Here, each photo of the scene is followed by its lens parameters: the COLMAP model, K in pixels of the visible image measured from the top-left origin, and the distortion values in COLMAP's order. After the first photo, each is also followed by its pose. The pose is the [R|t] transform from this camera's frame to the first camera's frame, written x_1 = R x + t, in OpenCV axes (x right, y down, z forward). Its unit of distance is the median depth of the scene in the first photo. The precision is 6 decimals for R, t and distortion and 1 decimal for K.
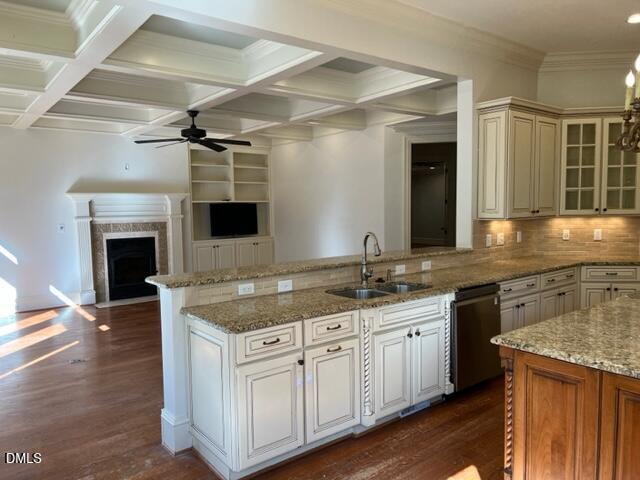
lens RADIAL K [[474.2, 0, 320.0], [0, 474.2, 240.0], [0, 0, 1]] dist [0.073138, -0.079195]
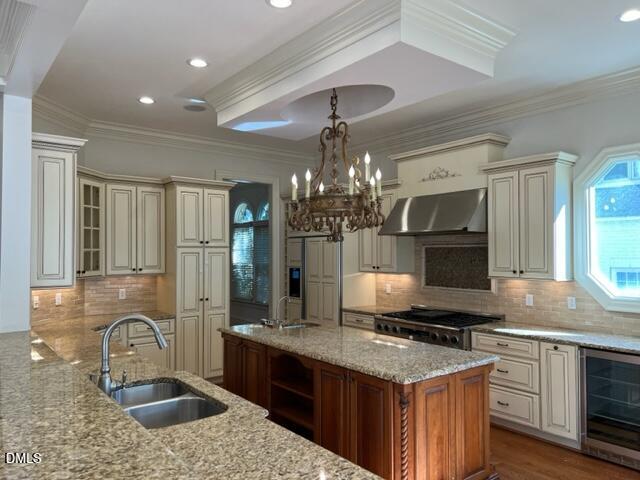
lens RADIAL K [[474.2, 0, 320.0], [0, 474.2, 240.0], [0, 0, 1]] dist [0.073138, -0.079195]
pose [[-0.006757, 0.039638, 0.999191, -0.413893], [0.084552, 0.995658, -0.038926, -0.053155], [-0.996396, 0.084220, -0.010079, 0.580223]]
